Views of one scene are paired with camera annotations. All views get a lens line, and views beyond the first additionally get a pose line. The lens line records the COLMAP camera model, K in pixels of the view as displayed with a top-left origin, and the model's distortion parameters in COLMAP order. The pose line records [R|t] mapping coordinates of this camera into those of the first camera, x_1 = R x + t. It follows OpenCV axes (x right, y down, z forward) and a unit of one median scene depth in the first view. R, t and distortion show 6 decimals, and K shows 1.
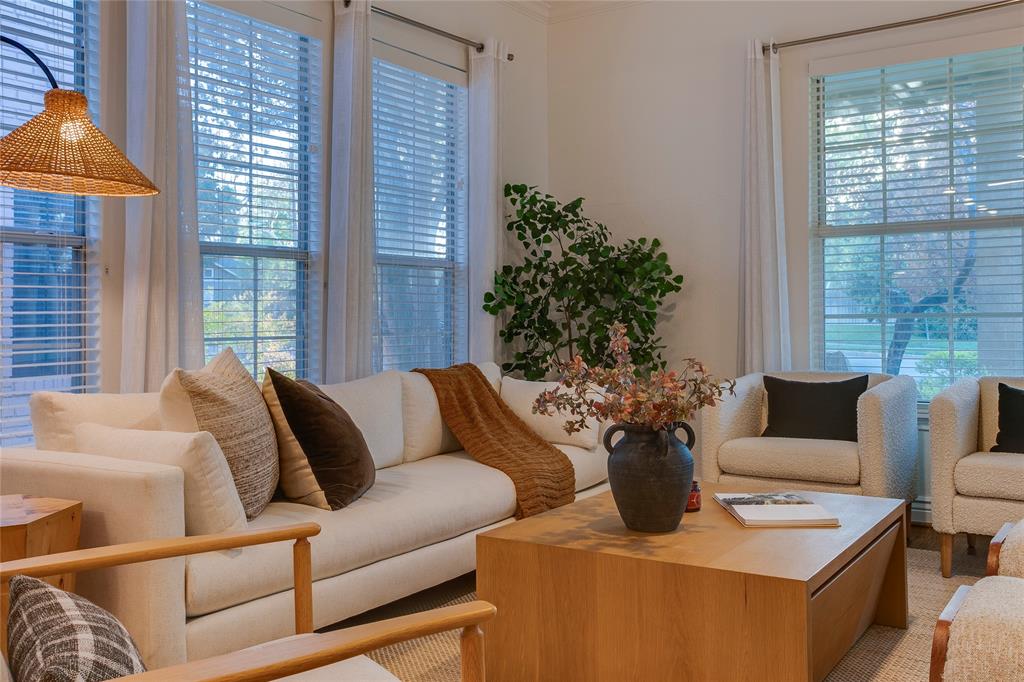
lens RADIAL K [[955.9, 0, 508.1], [0, 955.9, 310.4], [0, 0, 1]] dist [0.024938, 0.017547]
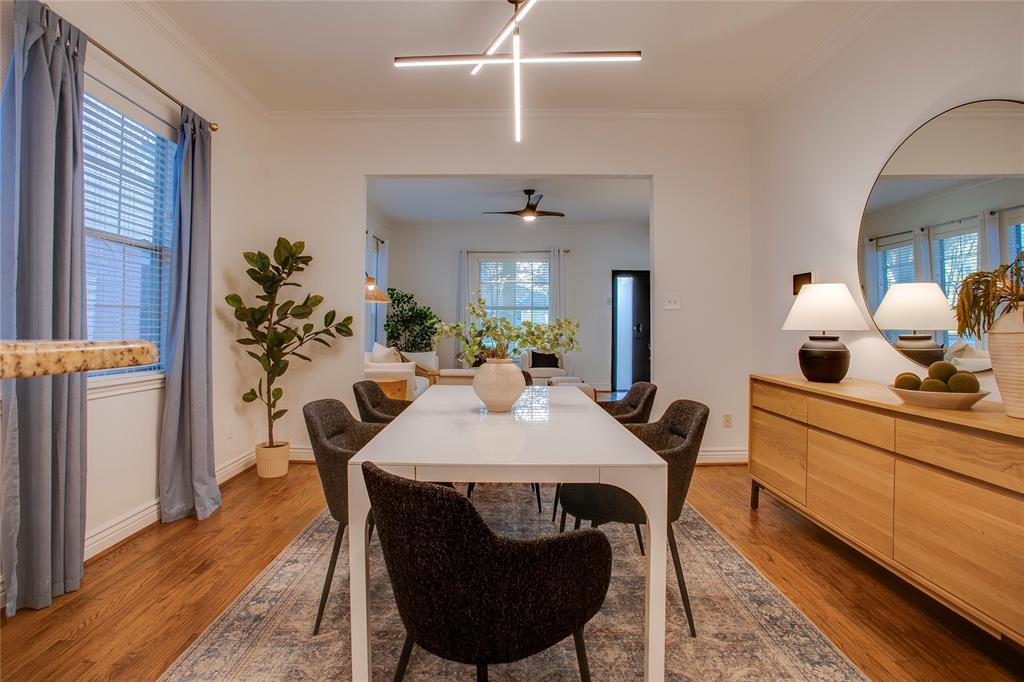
lens RADIAL K [[536.9, 0, 508.8], [0, 536.9, 317.5], [0, 0, 1]] dist [-0.063324, 0.037541]
pose [[0.813834, 0.023232, 0.580632, -0.667124], [-0.017040, 0.999725, -0.016118, -0.019141], [-0.580847, 0.003223, 0.814006, -0.579382]]
